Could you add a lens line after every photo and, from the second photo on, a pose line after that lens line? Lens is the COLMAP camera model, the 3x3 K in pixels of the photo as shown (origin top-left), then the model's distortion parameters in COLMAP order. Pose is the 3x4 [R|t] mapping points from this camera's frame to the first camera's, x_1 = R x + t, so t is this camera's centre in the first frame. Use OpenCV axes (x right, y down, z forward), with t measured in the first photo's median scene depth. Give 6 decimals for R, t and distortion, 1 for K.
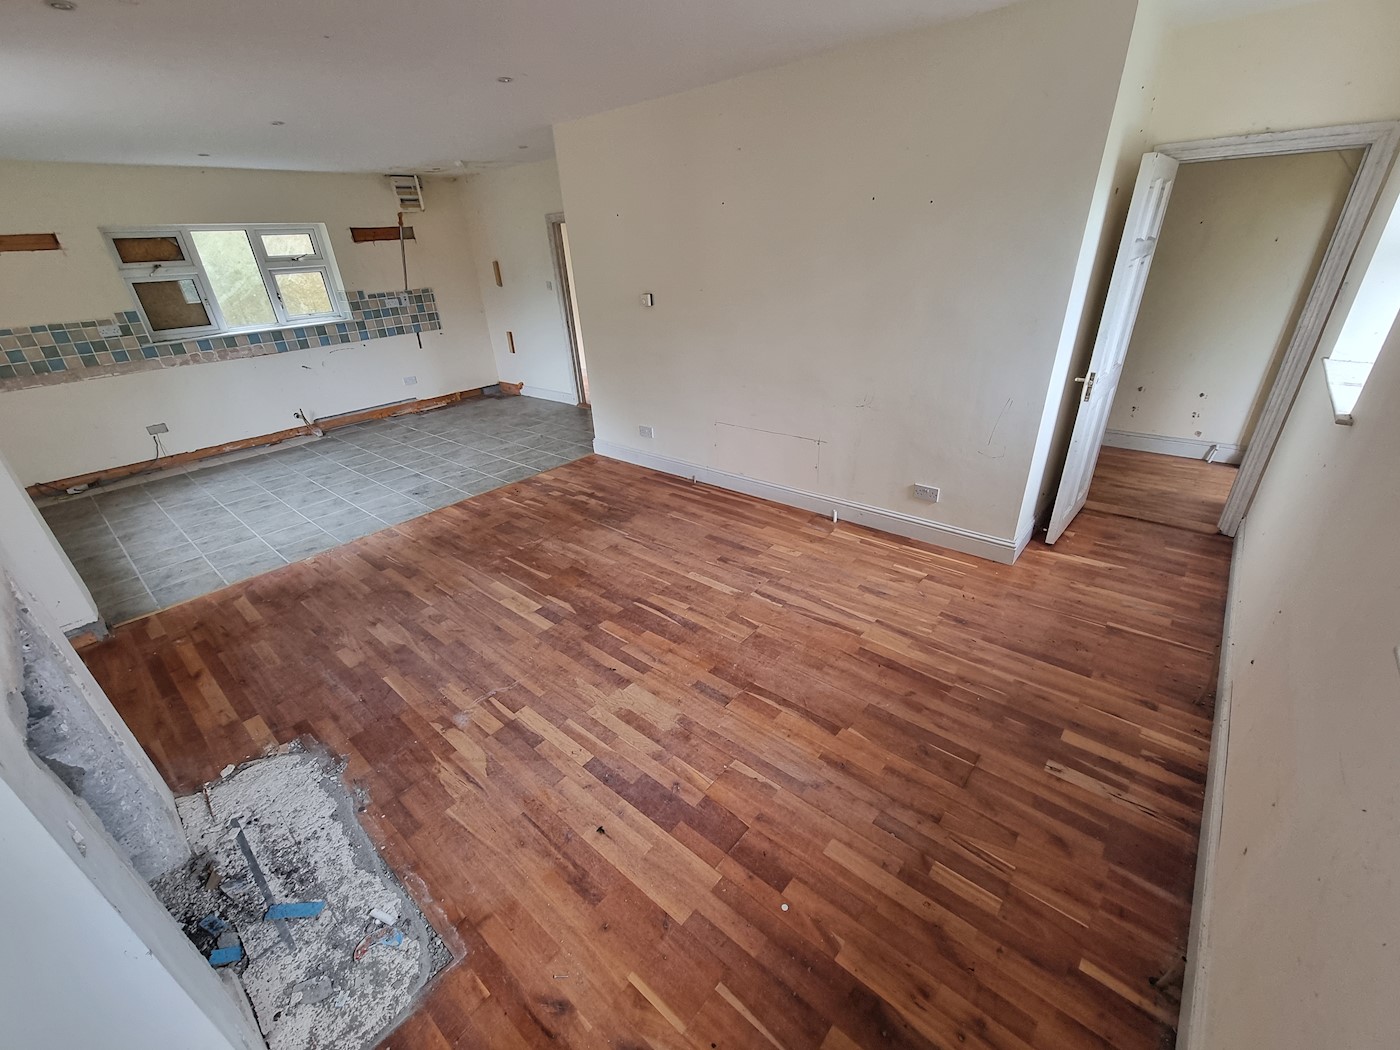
lens RADIAL K [[577.1, 0, 702.0], [0, 577.1, 540.7], [0, 0, 1]] dist [-0.002564, -0.000159]
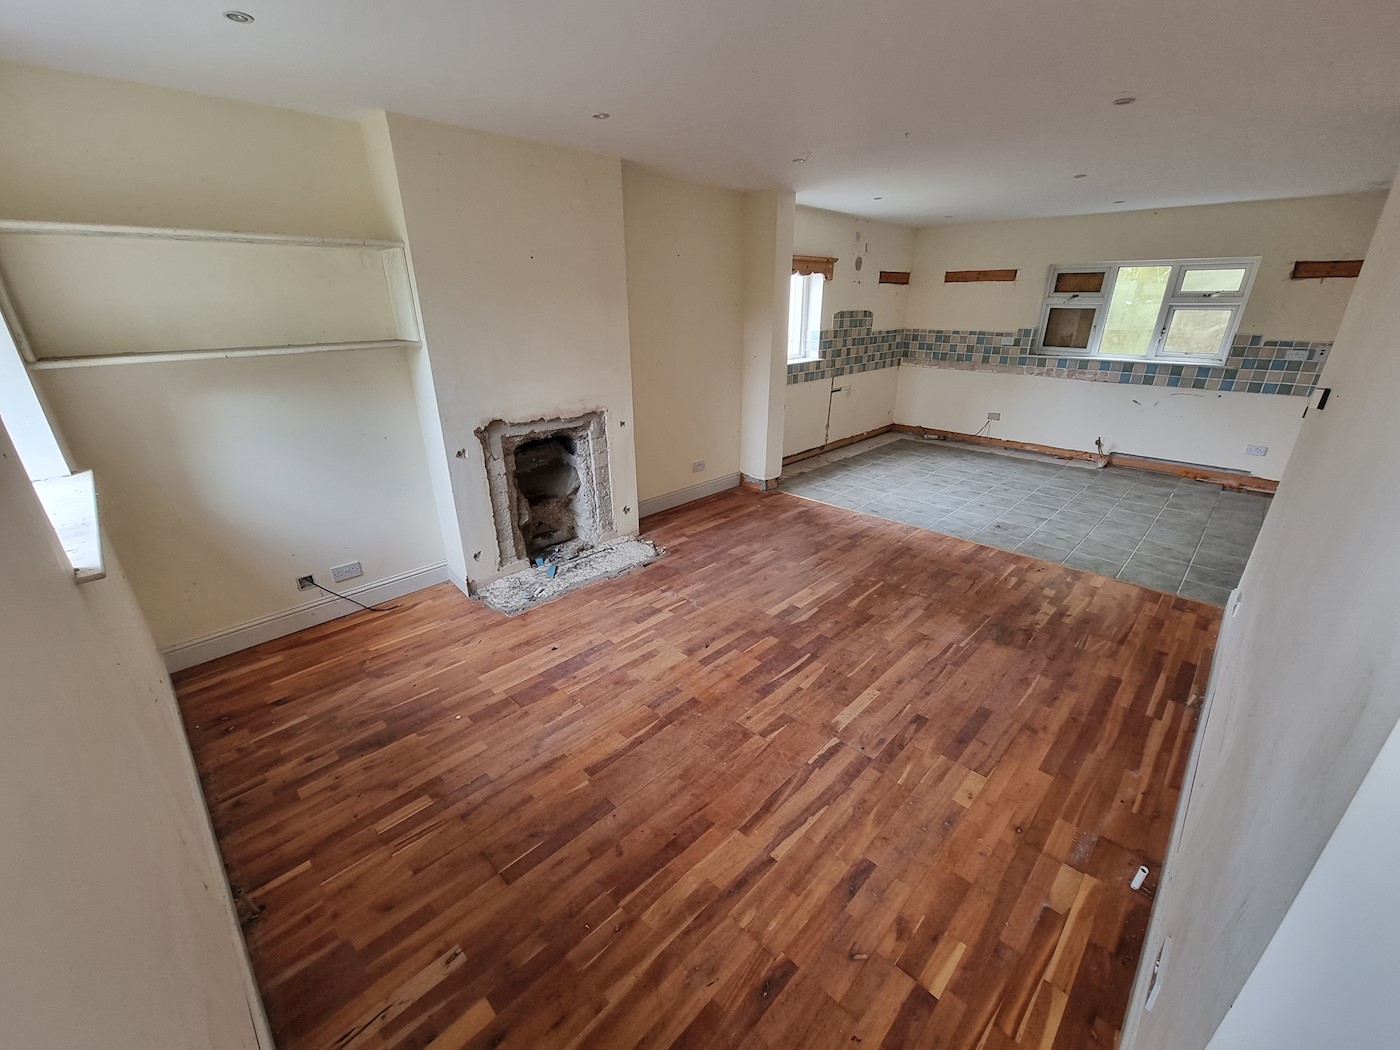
lens RADIAL K [[579.5, 0, 703.0], [0, 579.5, 538.9], [0, 0, 1]] dist [-0.001117, 0.000418]
pose [[-0.060192, 0.426517, -0.902474, 0.479627], [-0.454818, 0.793089, 0.405155, -0.250319], [0.888548, 0.434848, 0.146250, 0.418609]]
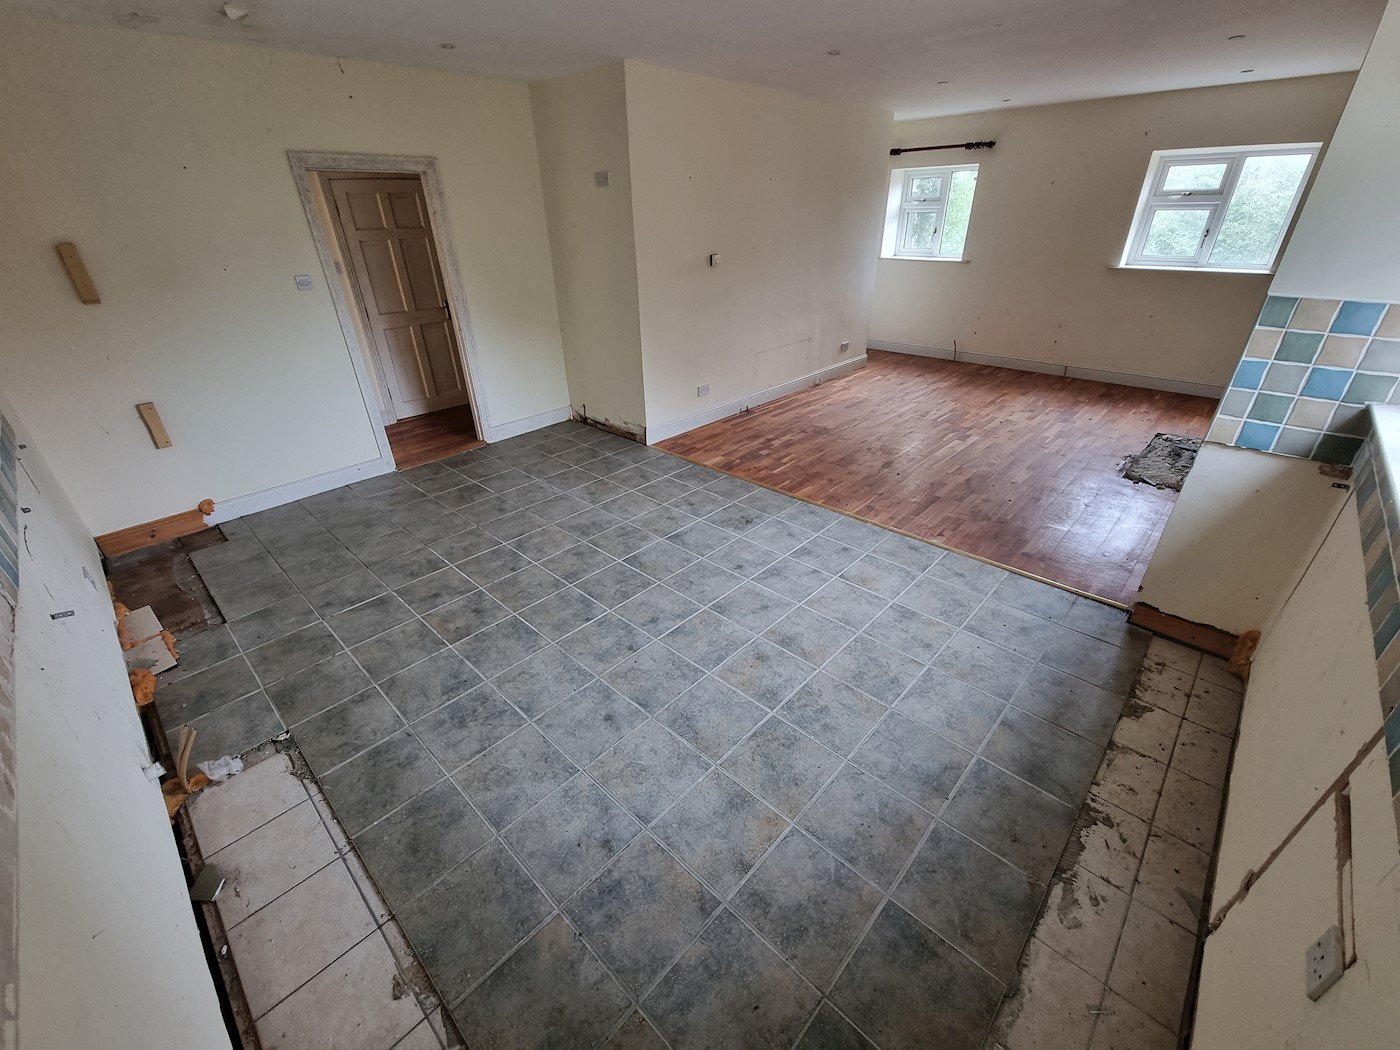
lens RADIAL K [[577.1, 0, 702.0], [0, 577.1, 540.7], [0, 0, 1]] dist [-0.002564, -0.000159]
pose [[0.049487, -0.456062, 0.888571, -1.240205], [0.472759, 0.794381, 0.381390, -0.399905], [-0.879801, 0.401206, 0.254919, 0.903728]]
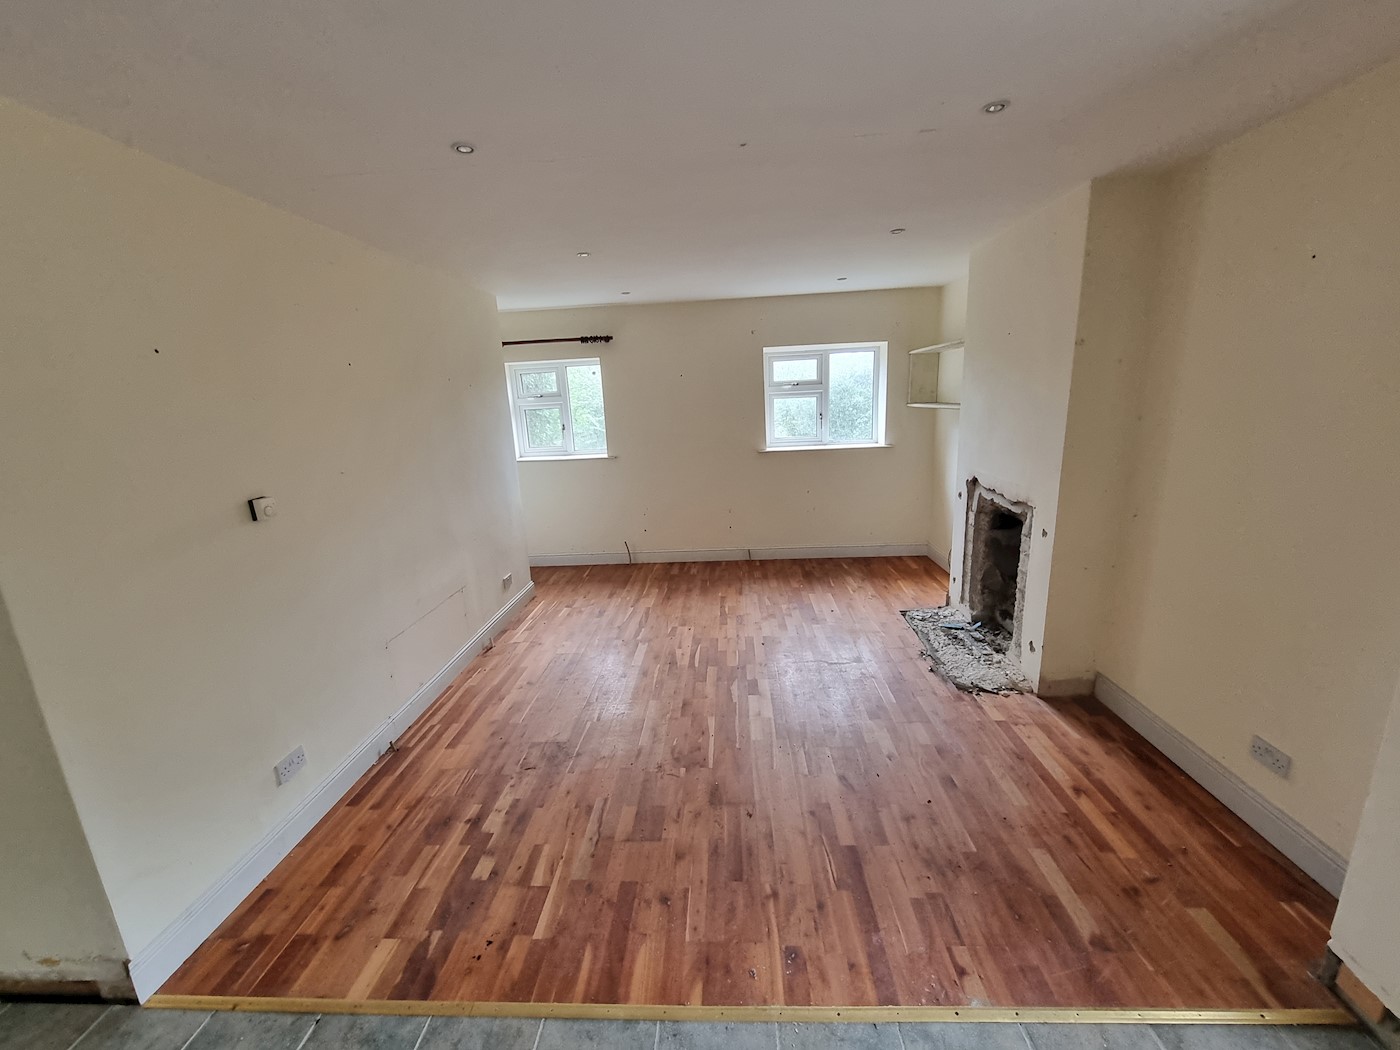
lens RADIAL K [[577.1, 0, 702.0], [0, 577.1, 540.7], [0, 0, 1]] dist [-0.002564, -0.000159]
pose [[-0.606403, -0.121118, 0.785879, -0.708232], [0.430066, 0.781343, 0.452268, -0.433968], [-0.668819, 0.612236, -0.421720, 0.917628]]
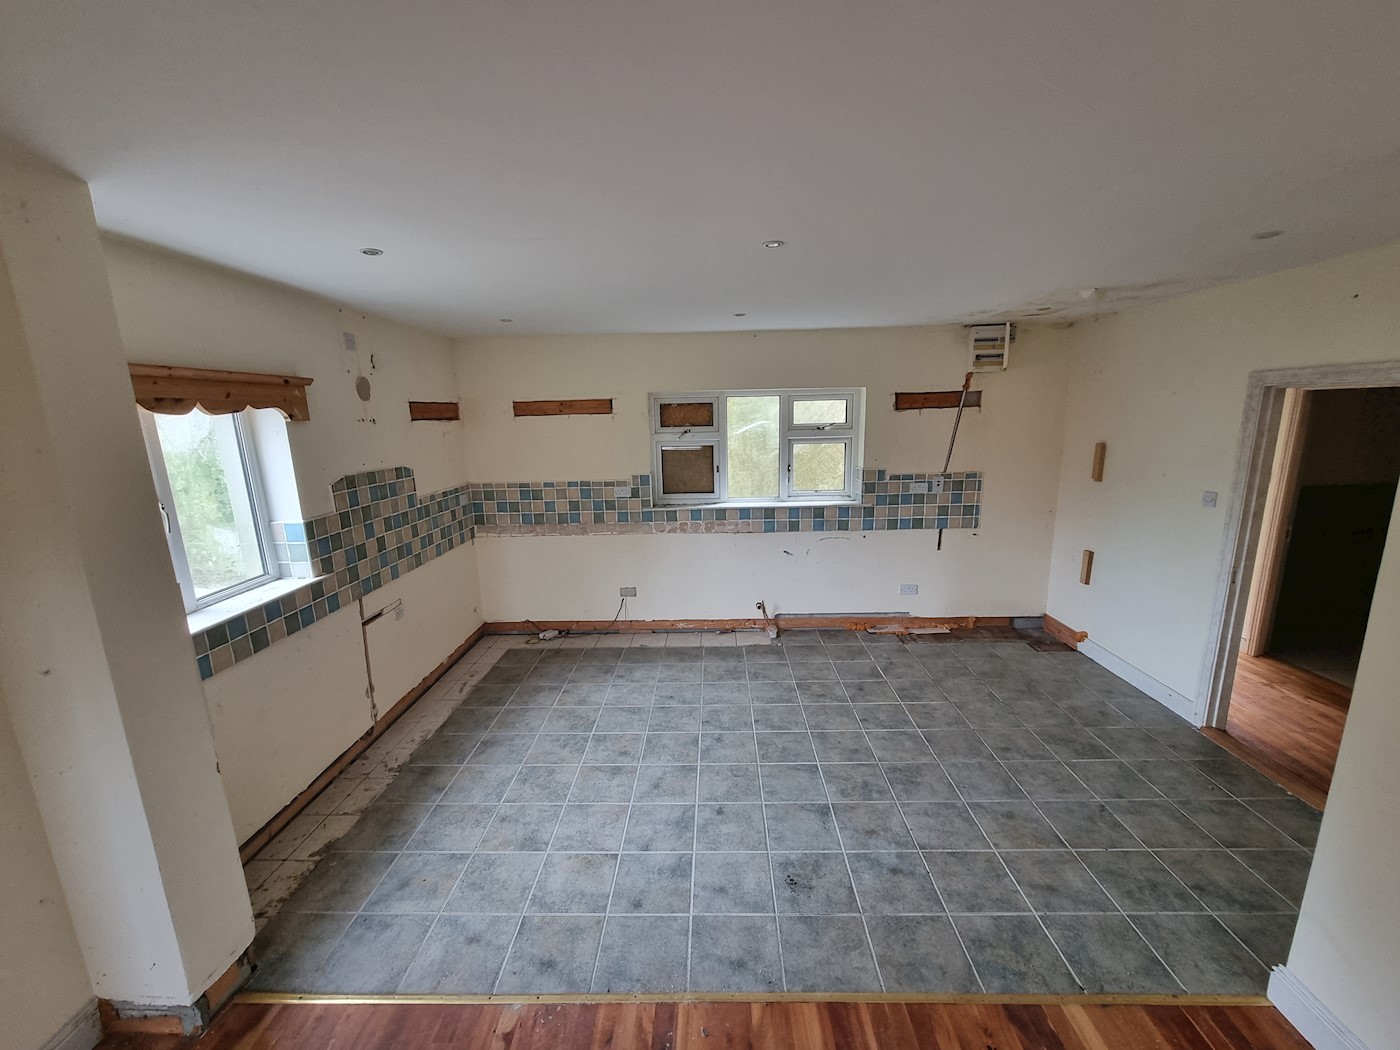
lens RADIAL K [[579.5, 0, 703.0], [0, 579.5, 538.9], [0, 0, 1]] dist [-0.001117, 0.000418]
pose [[0.632413, 0.195959, -0.749435, -0.230737], [-0.362369, 0.929928, -0.062633, -0.314545], [0.684647, 0.311182, 0.659108, 0.538300]]
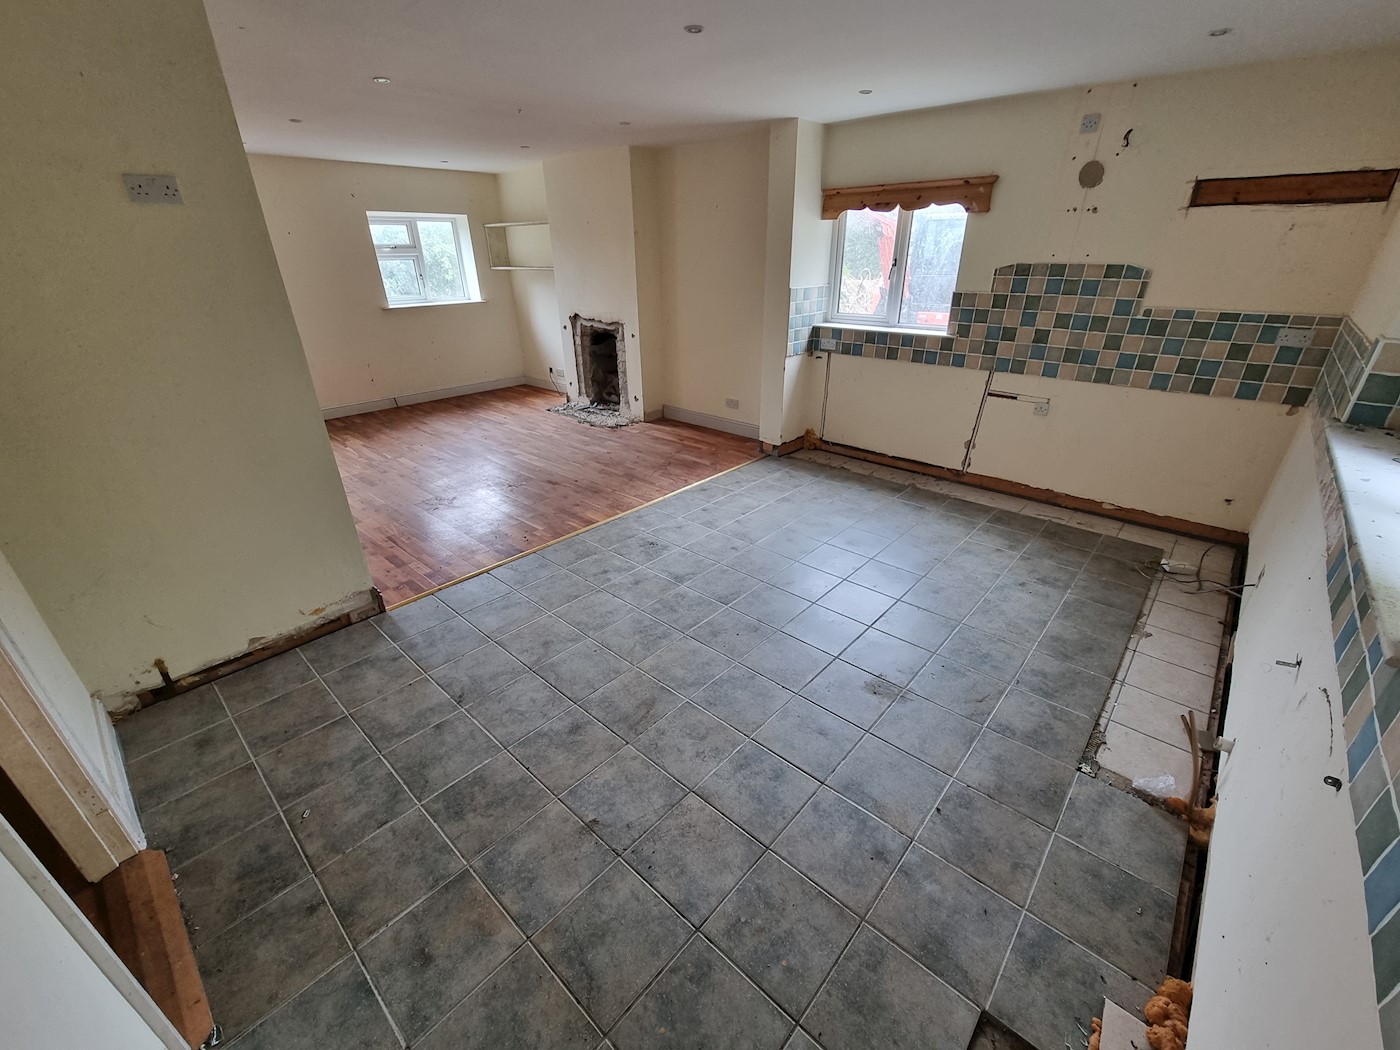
lens RADIAL K [[577.1, 0, 702.0], [0, 577.1, 540.7], [0, 0, 1]] dist [-0.002564, -0.000159]
pose [[-0.998188, 0.036578, 0.047785, -0.625298], [0.060157, 0.586060, 0.808032, -0.751557], [0.001552, 0.809442, -0.587198, 1.522988]]
